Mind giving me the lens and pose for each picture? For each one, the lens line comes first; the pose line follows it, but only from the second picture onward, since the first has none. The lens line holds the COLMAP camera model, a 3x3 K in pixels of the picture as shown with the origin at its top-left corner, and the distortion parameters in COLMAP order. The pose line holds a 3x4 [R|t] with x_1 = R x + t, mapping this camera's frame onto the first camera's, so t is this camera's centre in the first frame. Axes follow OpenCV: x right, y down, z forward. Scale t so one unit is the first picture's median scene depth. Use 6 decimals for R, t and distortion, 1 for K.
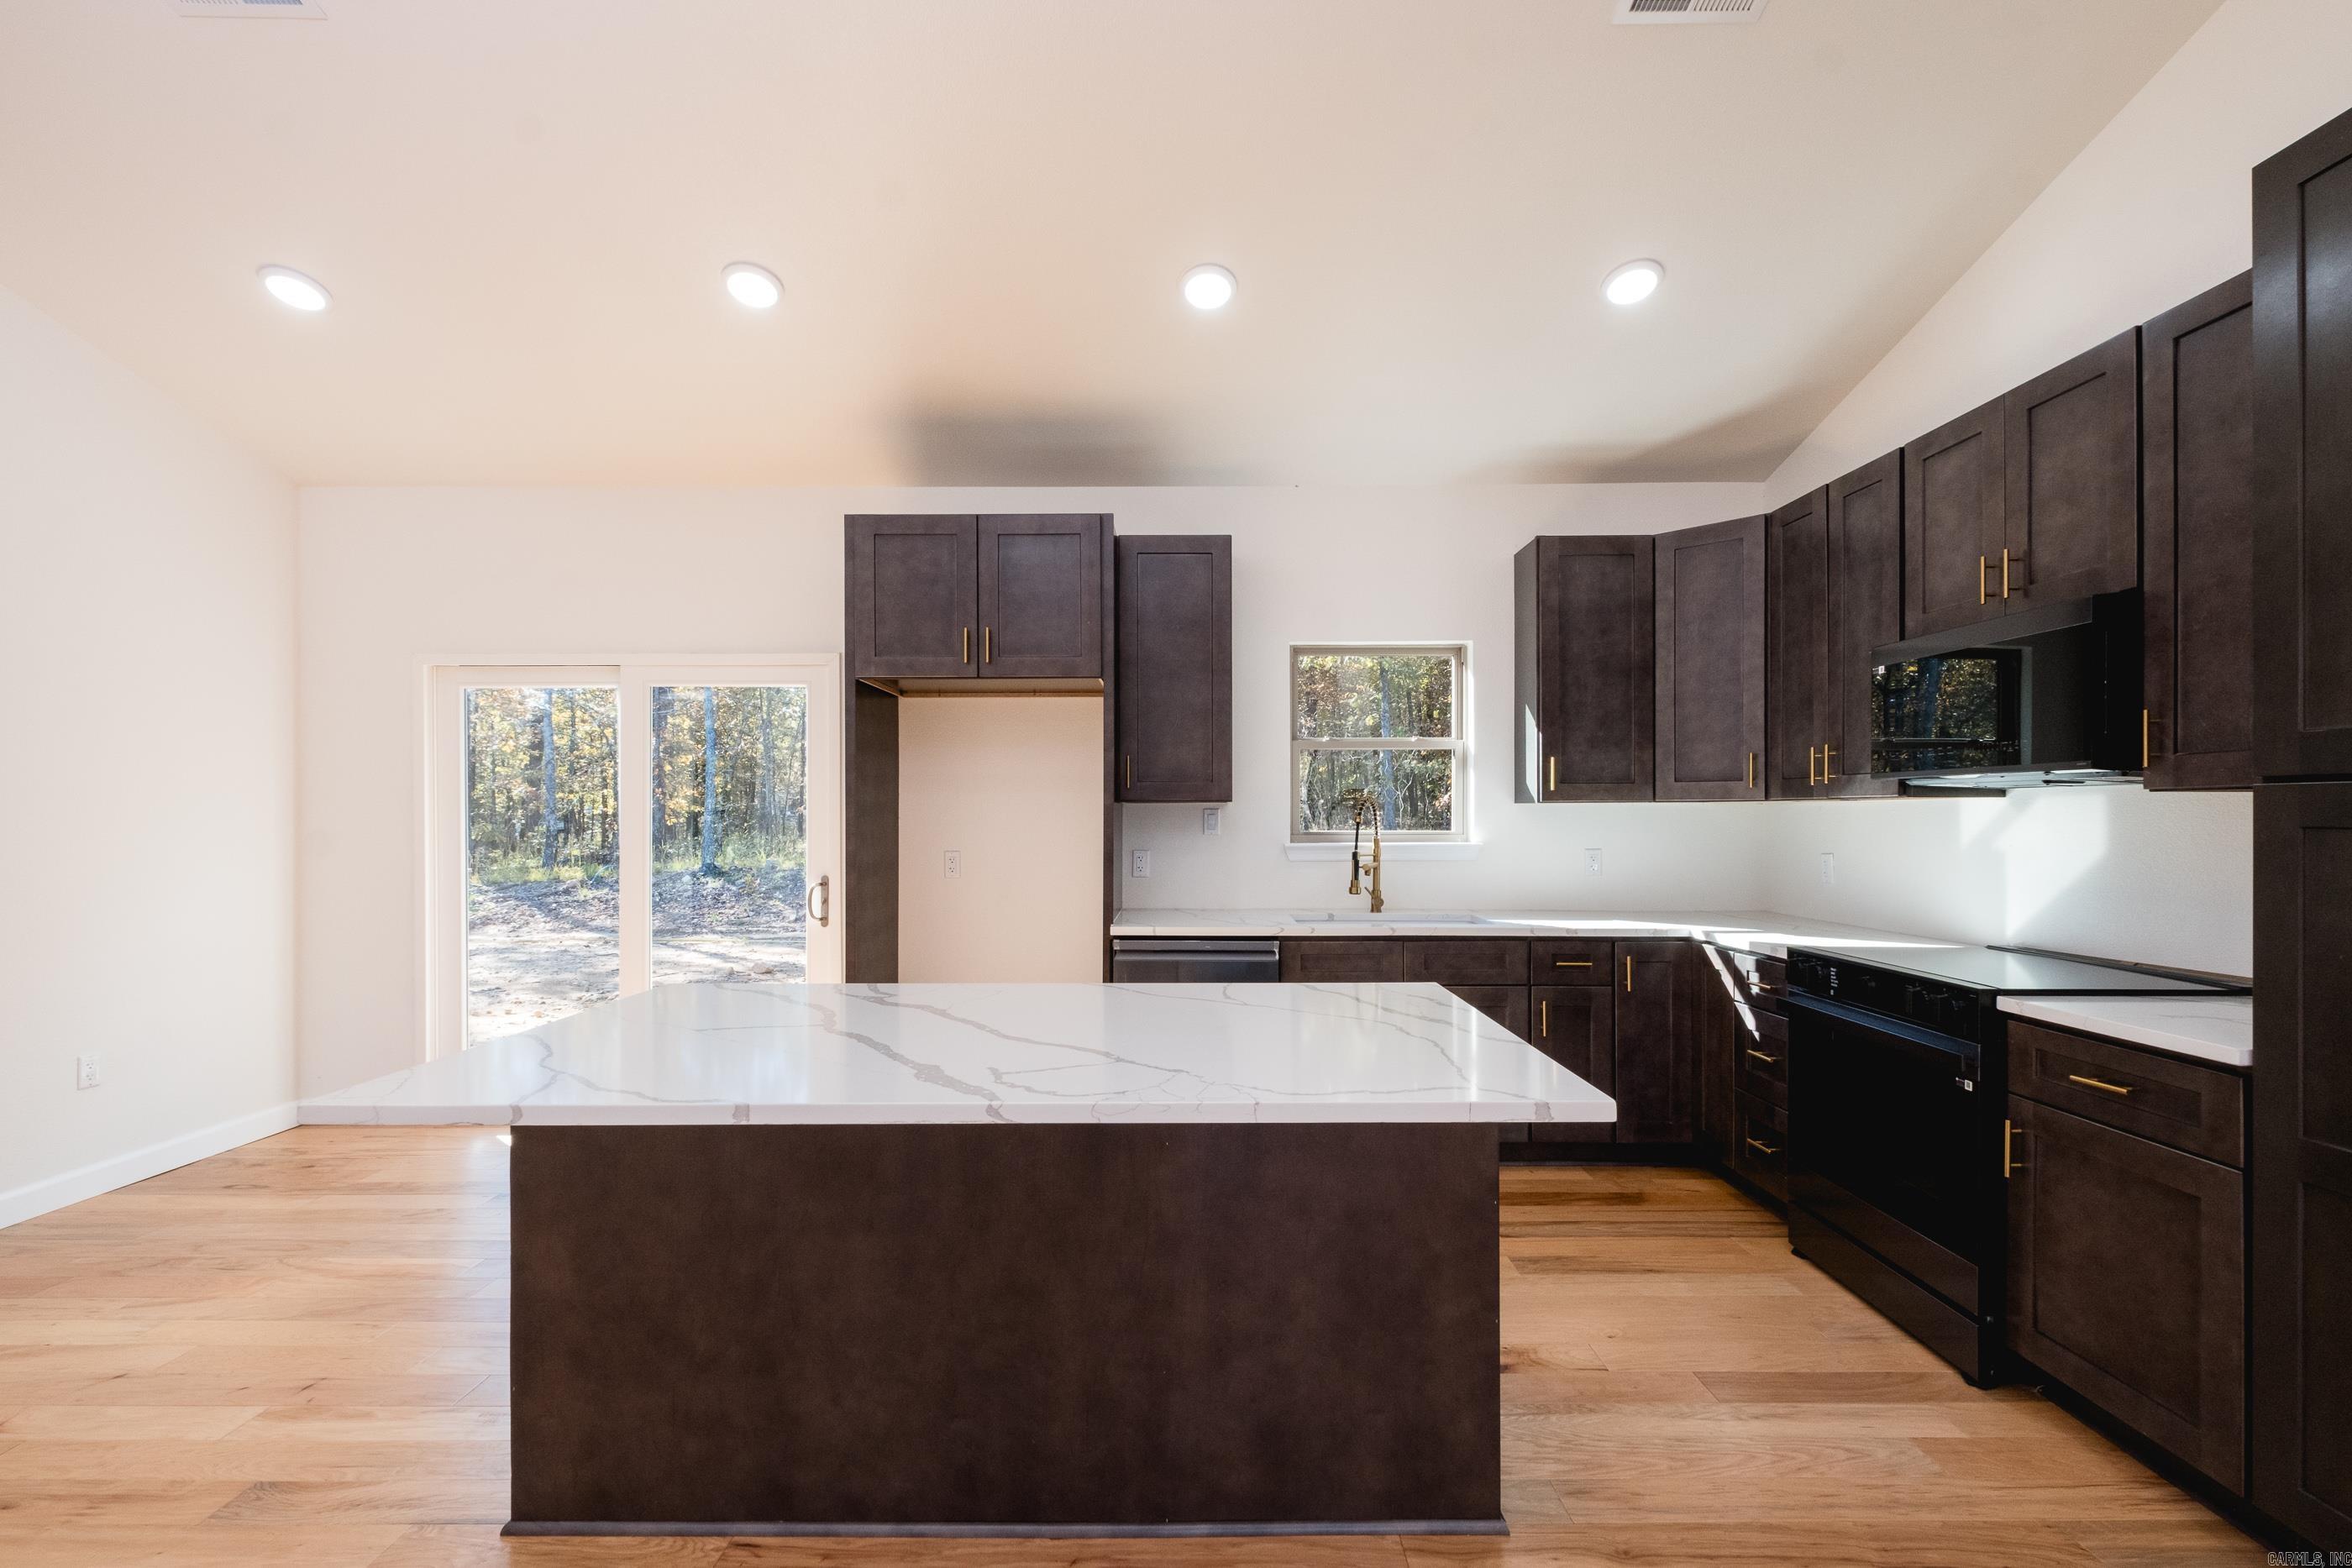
lens RADIAL K [[1030.1, 0, 1173.3], [0, 1030.1, 812.9], [0, 0, 1]] dist [0.003390, -0.001195]
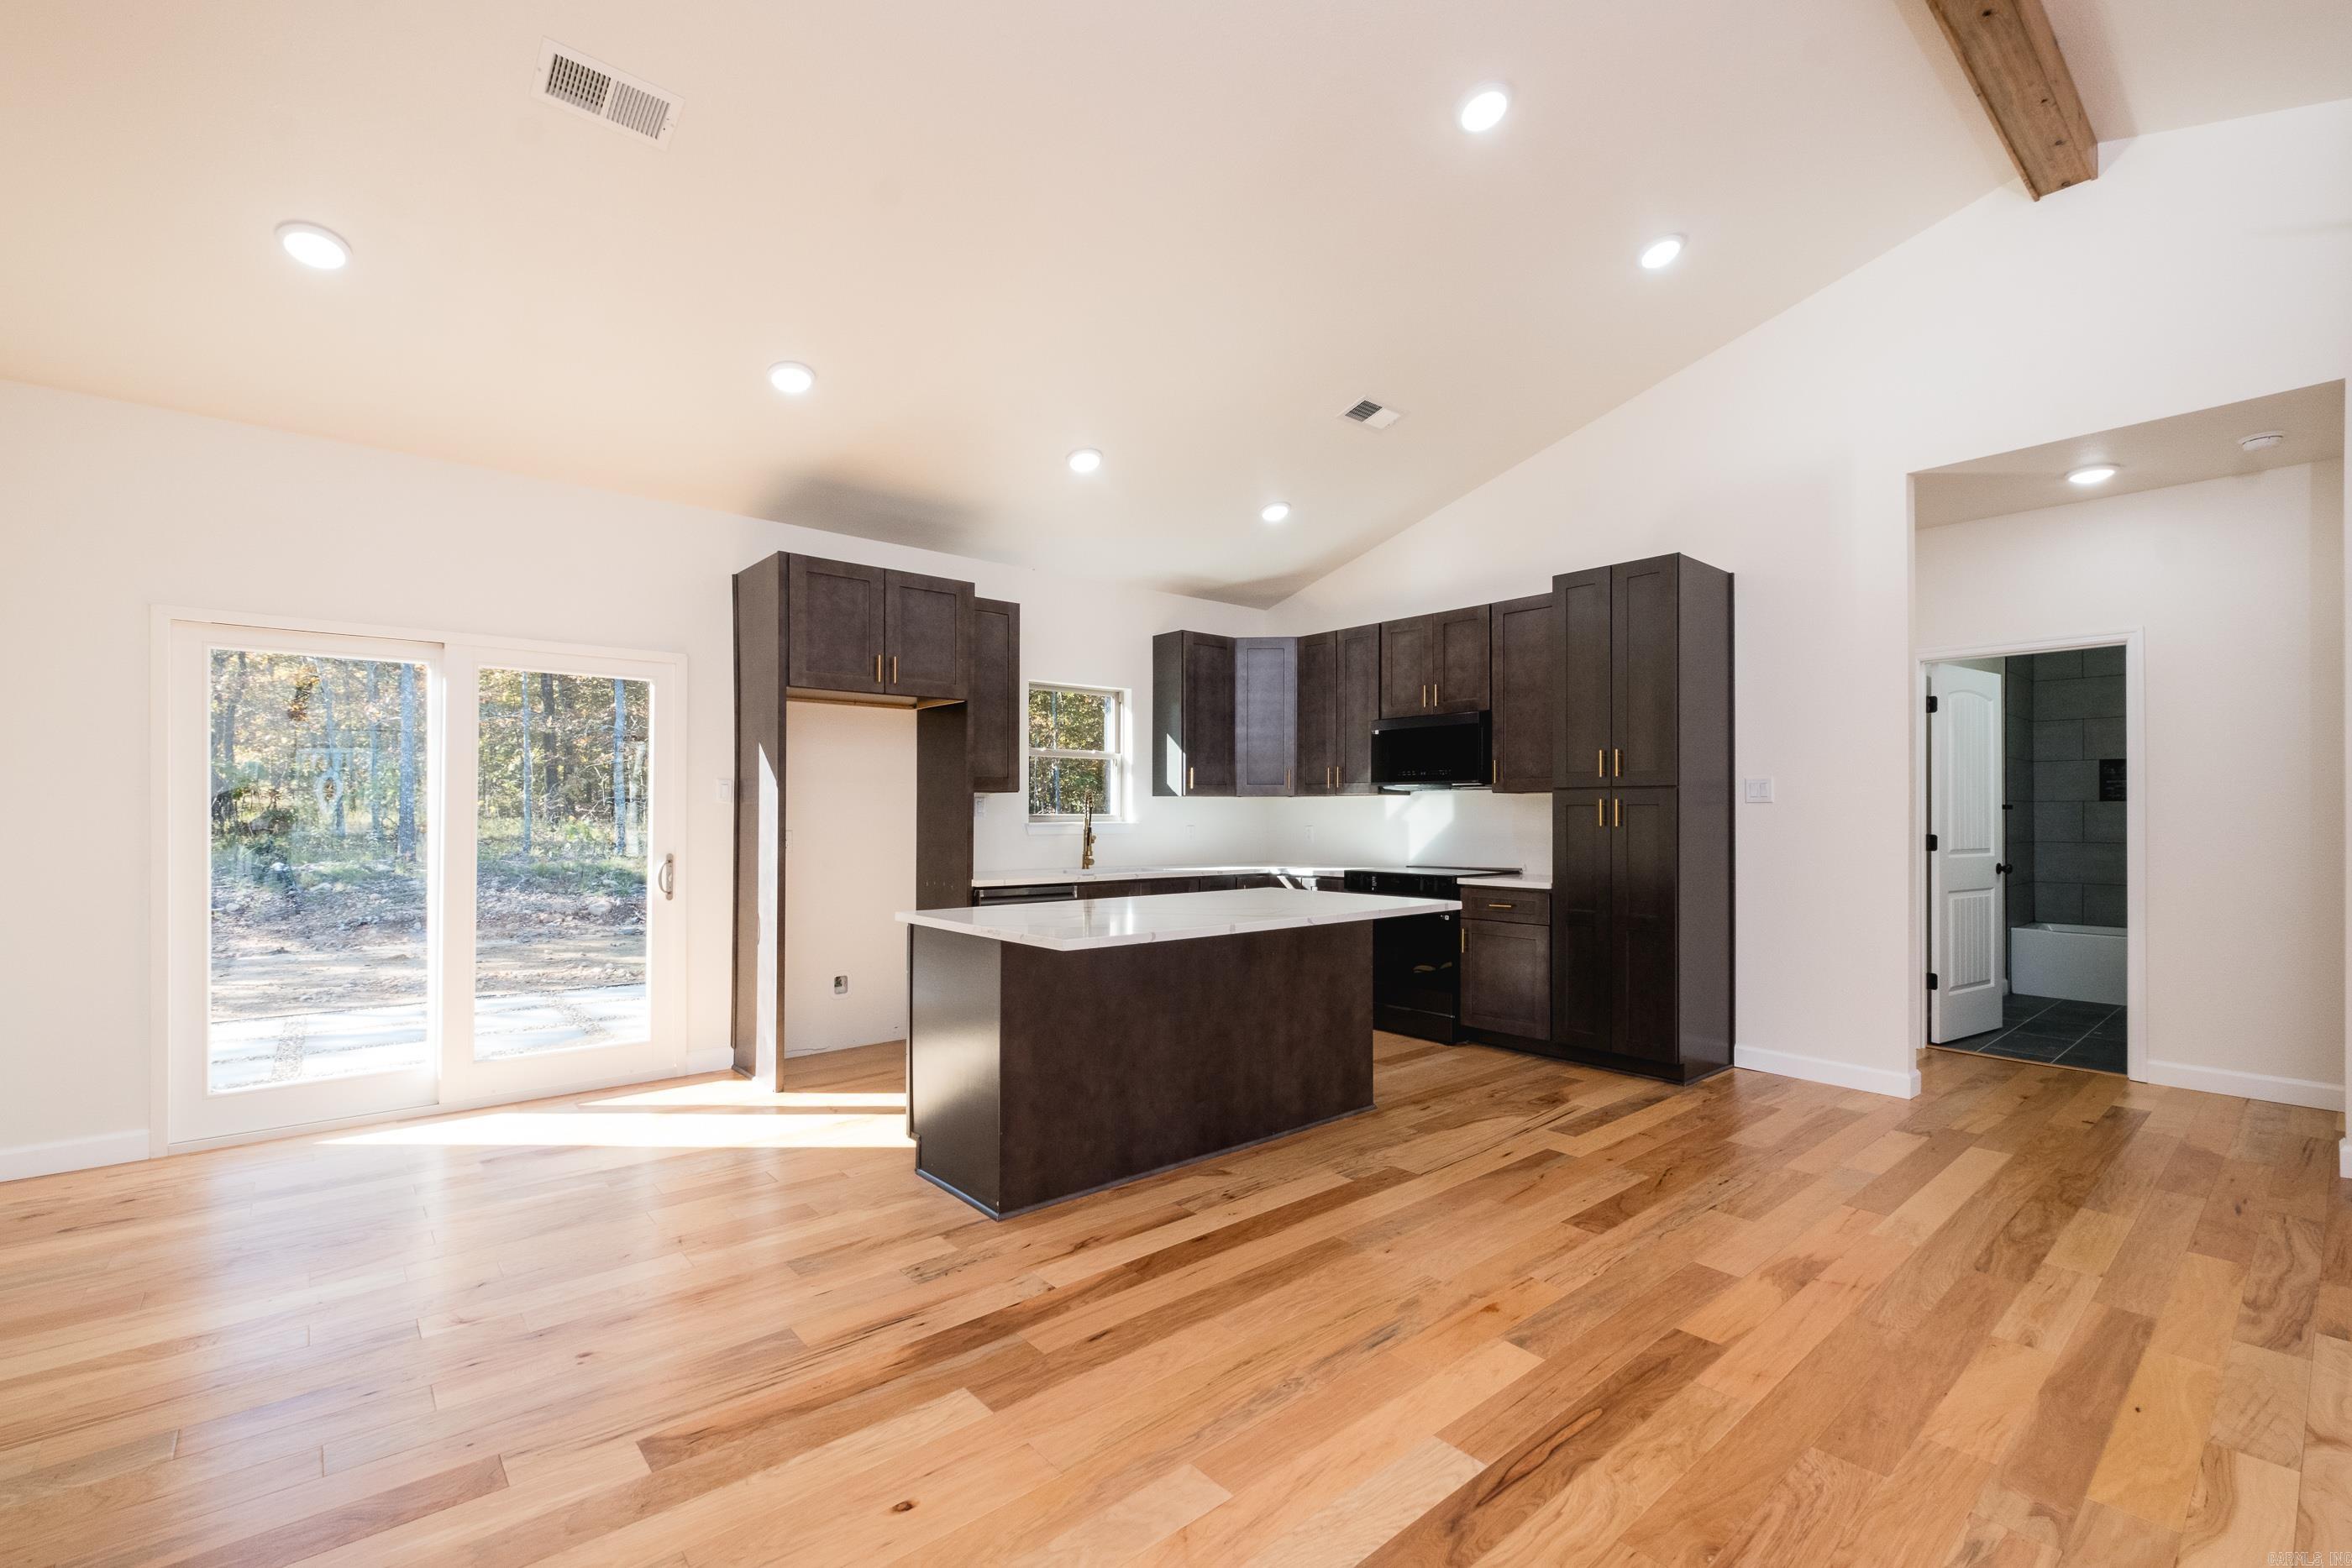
lens RADIAL K [[1030.1, 0, 1185.6], [0, 1030.1, 798.0], [0, 0, 1]] dist [0.003390, -0.001195]
pose [[0.752203, 0.012093, 0.658821, -0.788892], [-0.003550, 0.999891, -0.014301, 0.018598], [-0.658922, 0.008419, 0.752164, -0.238426]]
